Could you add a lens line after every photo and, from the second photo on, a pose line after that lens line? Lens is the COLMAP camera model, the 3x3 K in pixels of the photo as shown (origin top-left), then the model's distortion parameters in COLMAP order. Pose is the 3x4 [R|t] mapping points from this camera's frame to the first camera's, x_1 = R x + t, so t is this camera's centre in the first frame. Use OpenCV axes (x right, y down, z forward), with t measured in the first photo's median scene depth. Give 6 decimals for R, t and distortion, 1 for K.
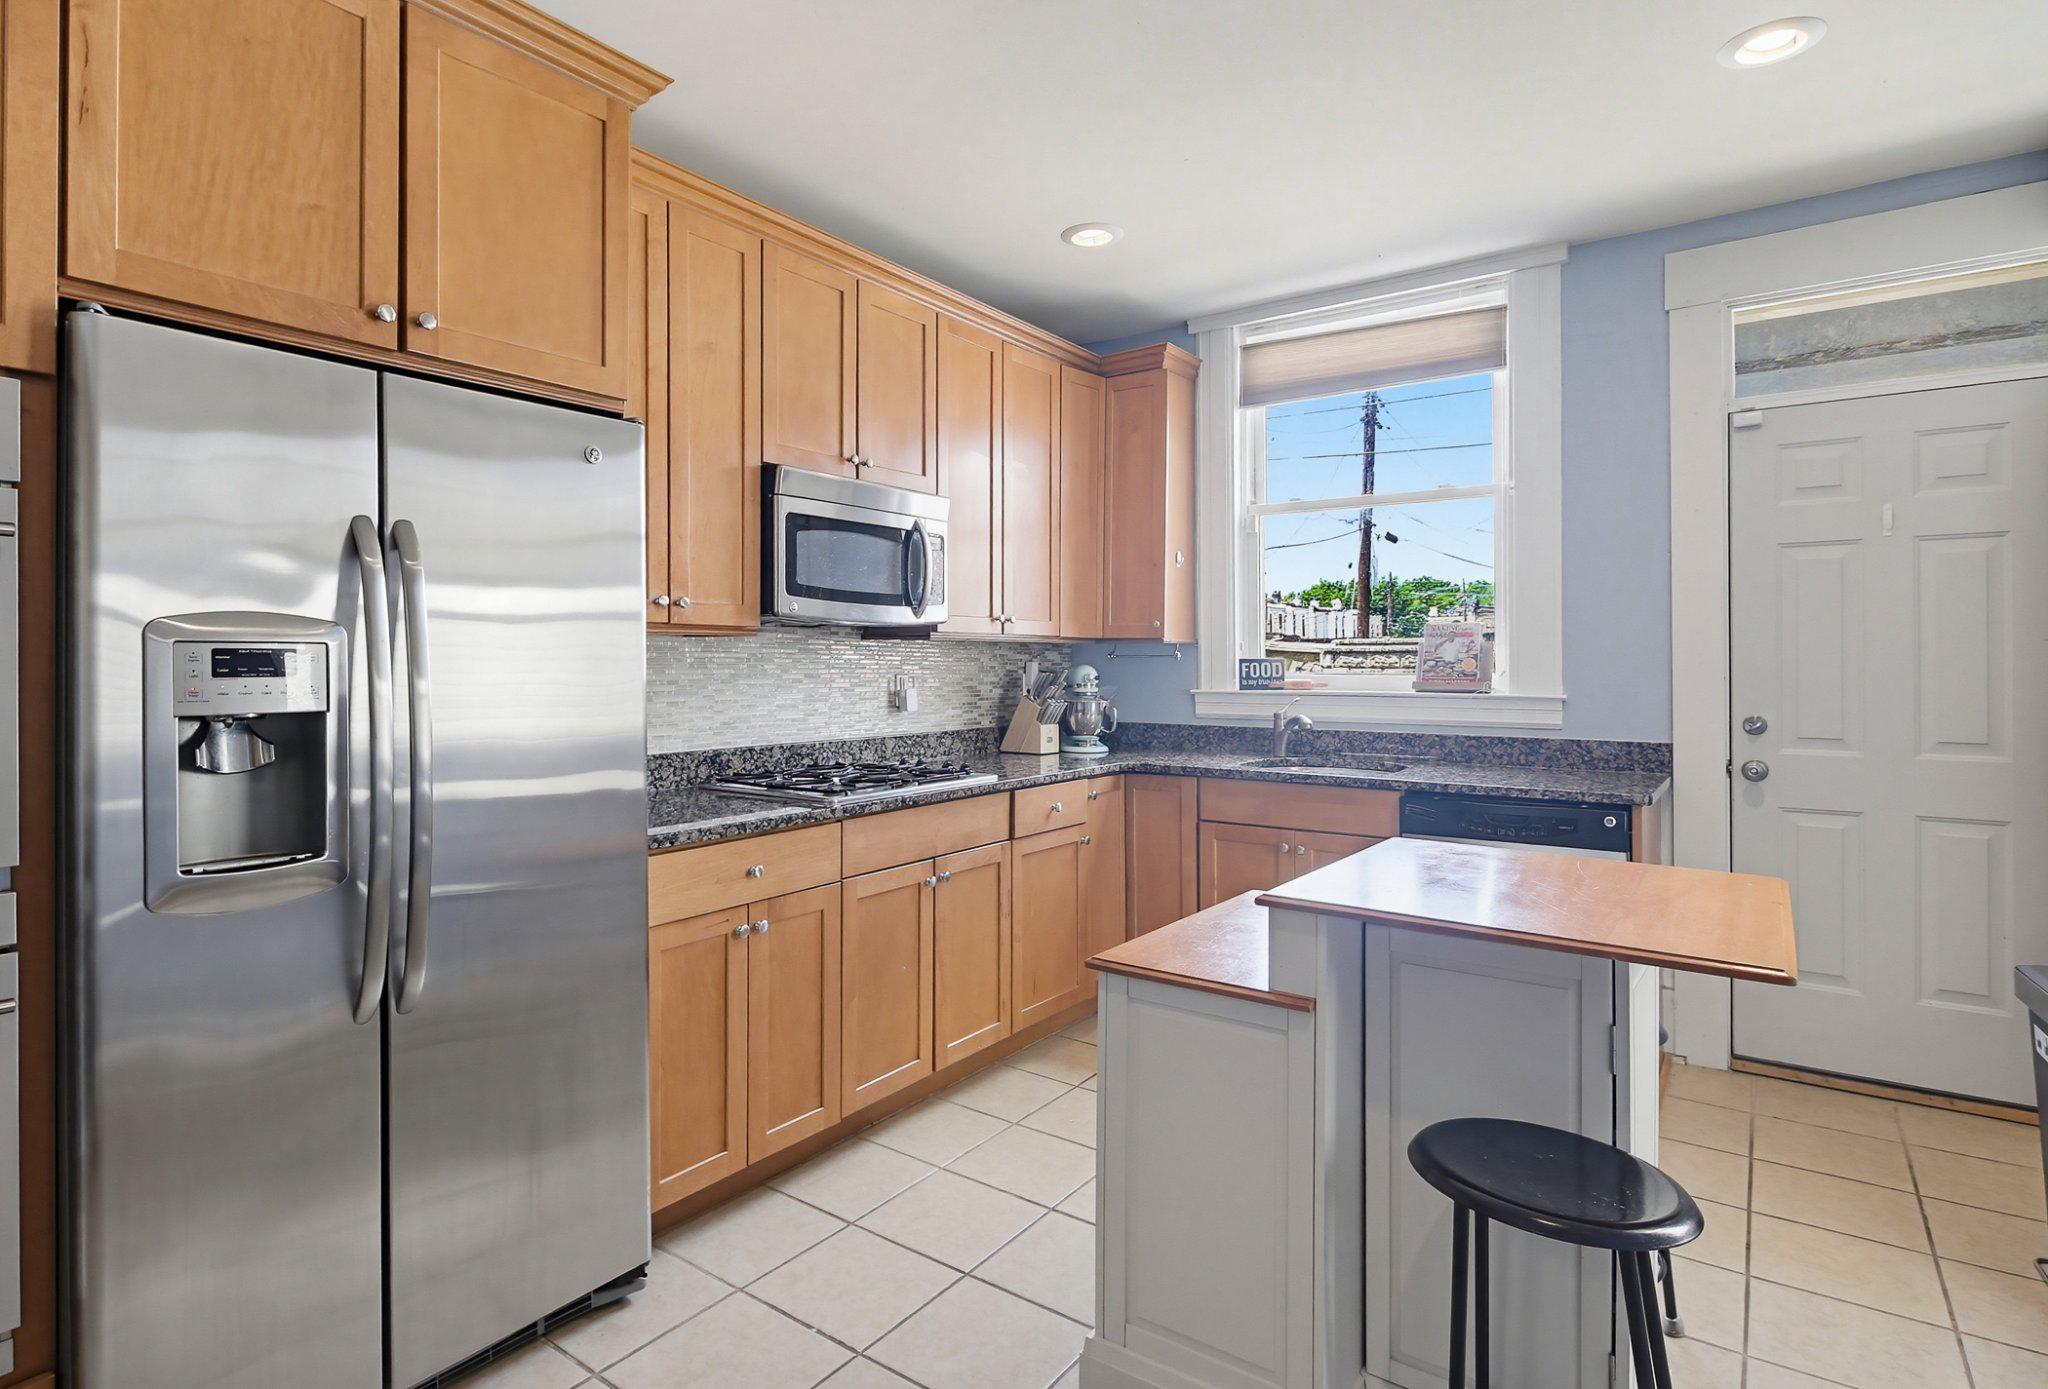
lens RADIAL K [[1070.9, 0, 1023.2], [0, 1070.9, 659.2], [0, 0, 1]] dist [0.003877, 0.000325]
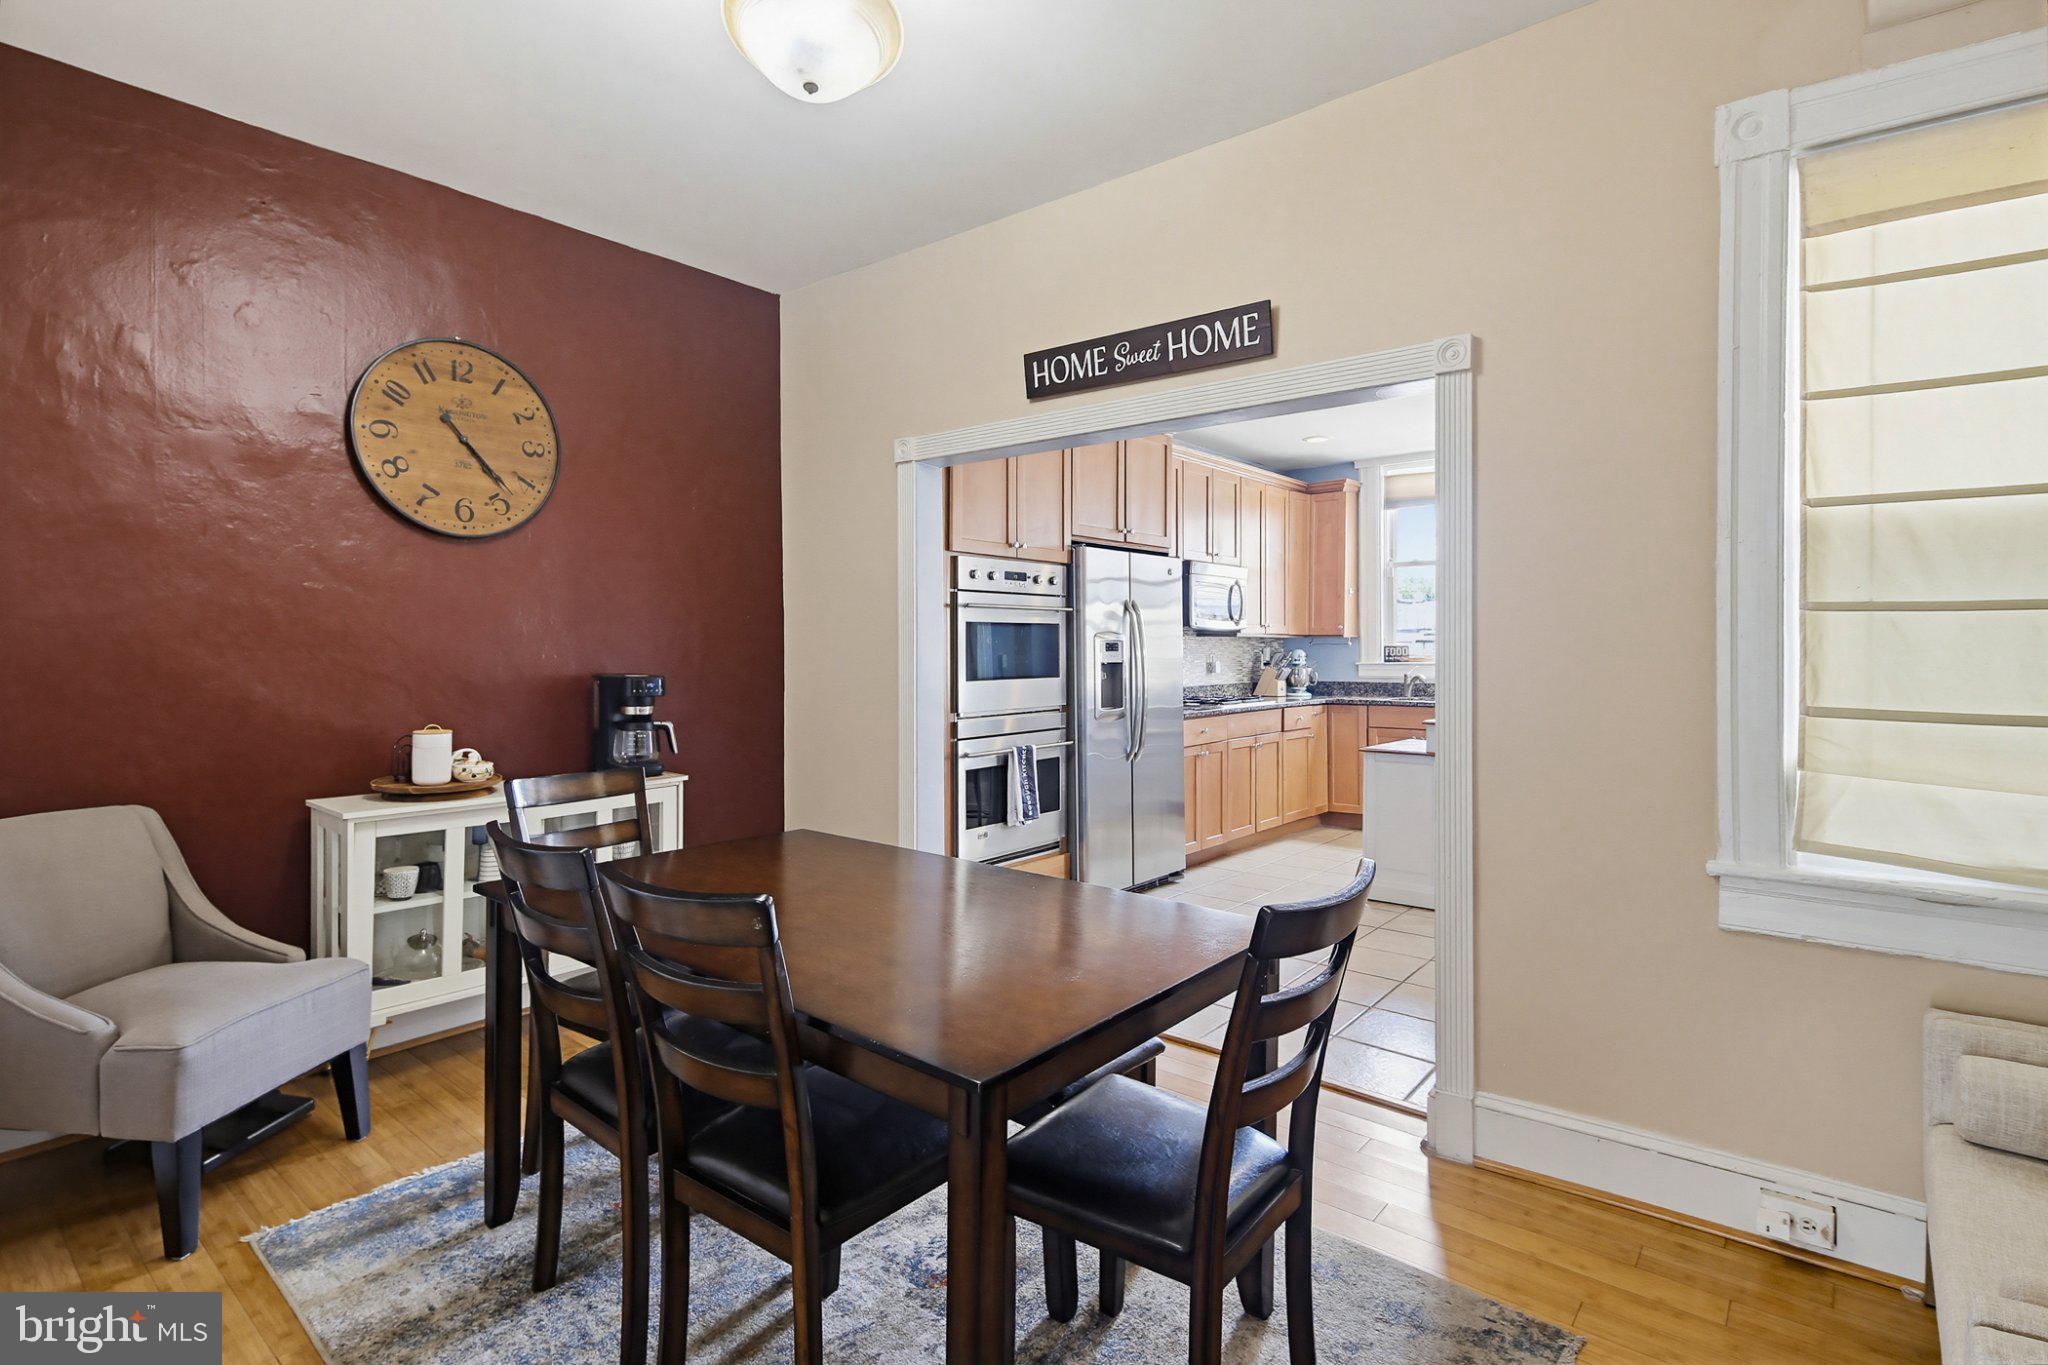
lens RADIAL K [[1053.7, 0, 1014.2], [0, 1053.7, 661.0], [0, 0, 1]] dist [0.000412, -0.000317]
pose [[0.996905, -0.002314, -0.078586, -0.321313], [0.003185, 0.999935, 0.010958, 0.004326], [0.078556, -0.011174, 0.996847, -0.951591]]
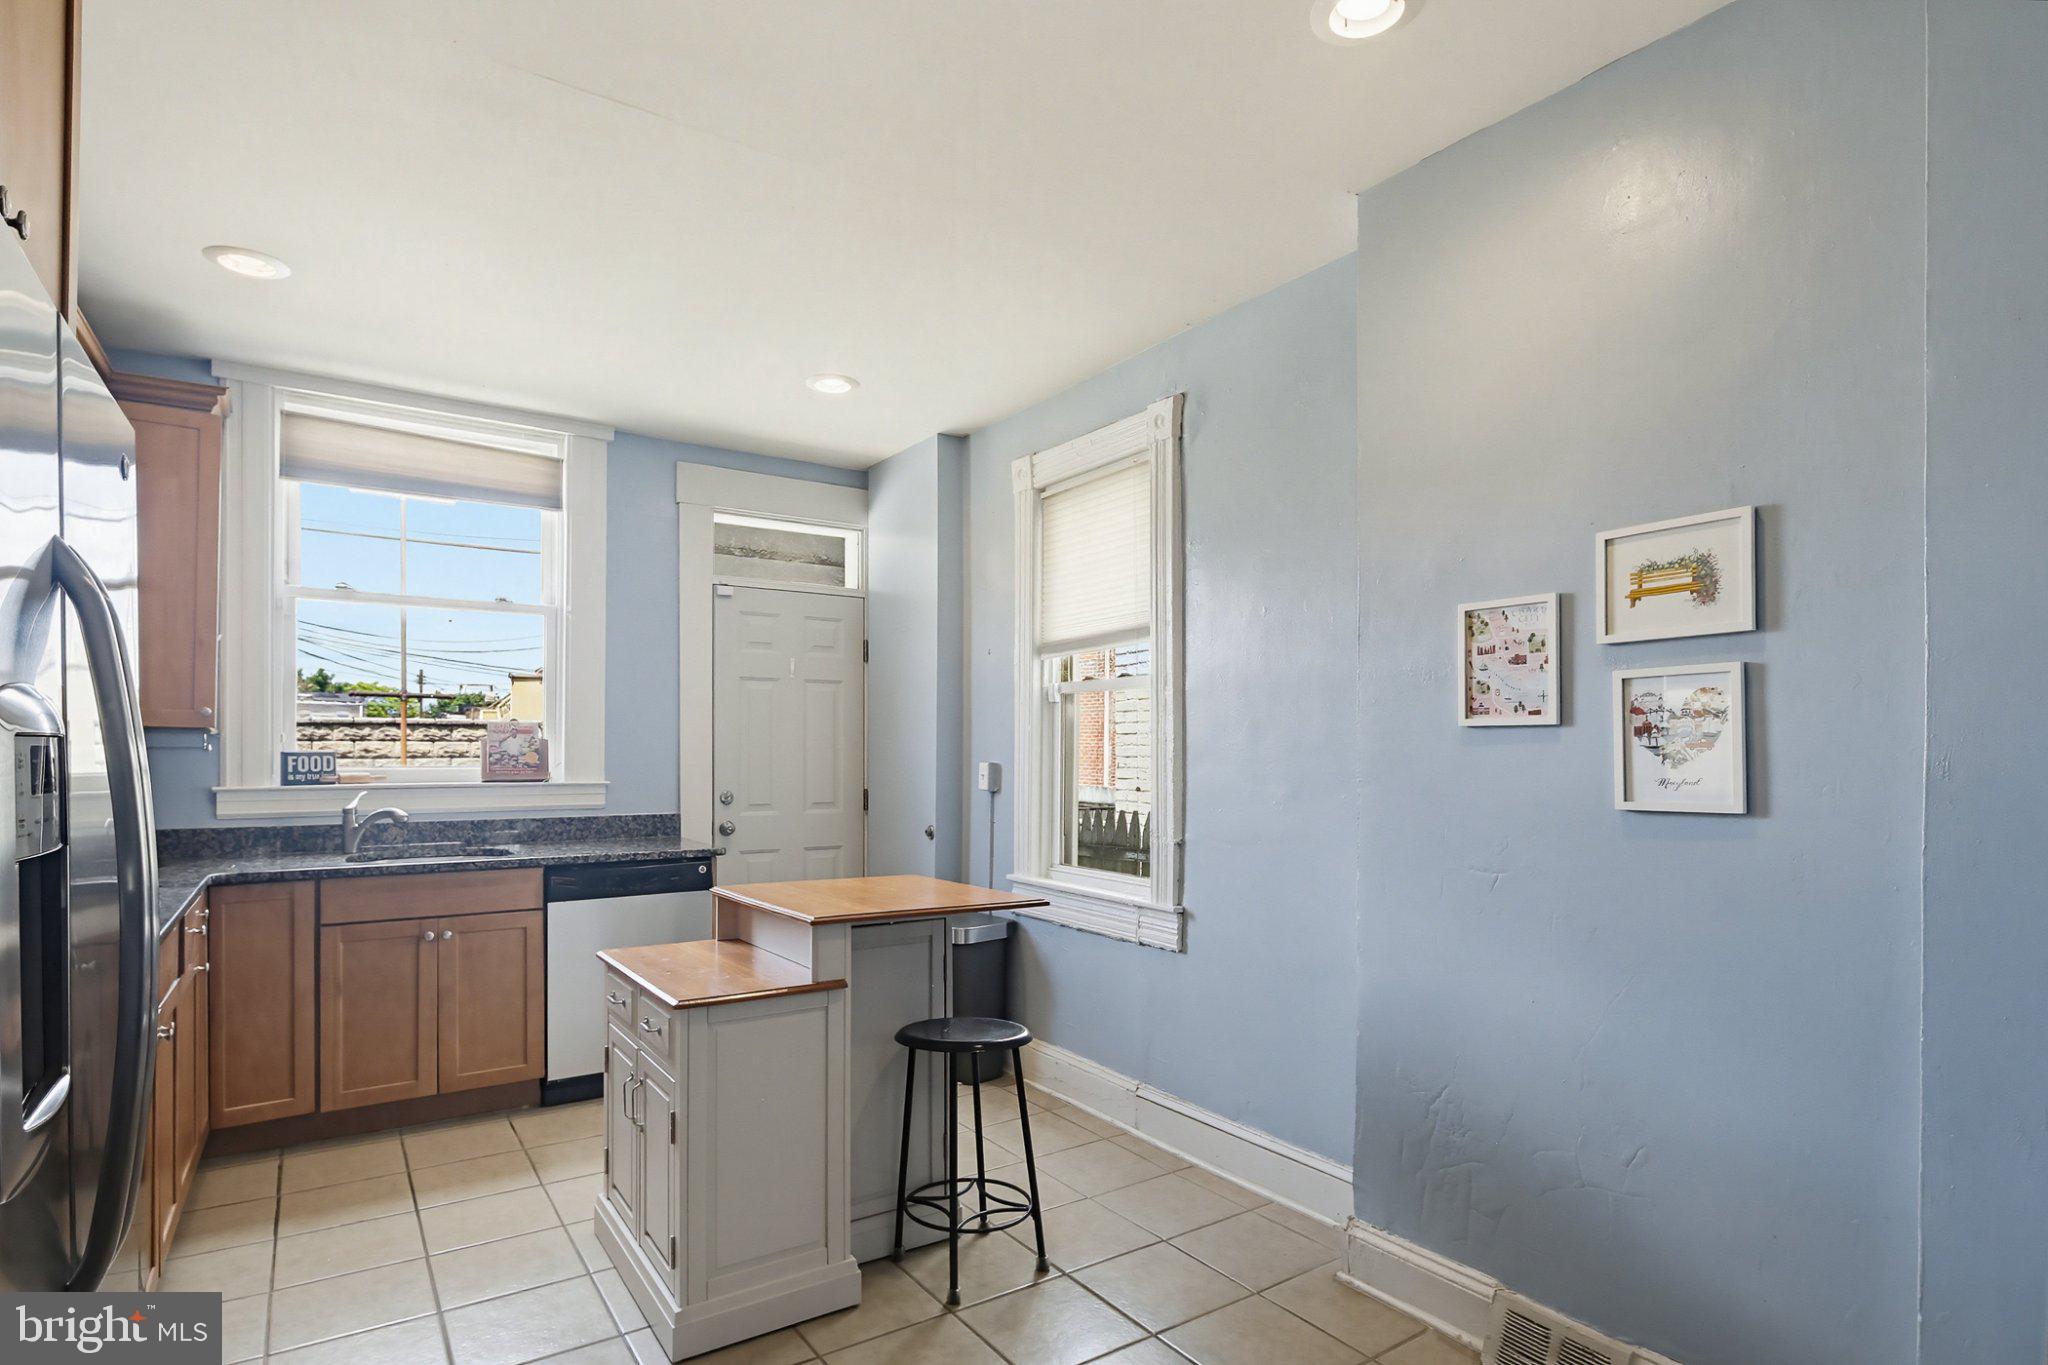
lens RADIAL K [[1031.8, 0, 1023.6], [0, 1031.8, 747.8], [0, 0, 1]] dist [-0.000008, -0.000374]
pose [[0.344334, 0.003997, 0.938839, -0.451255], [-0.004310, 0.999987, -0.002676, -0.004686], [-0.938837, -0.003125, 0.344346, 0.110182]]
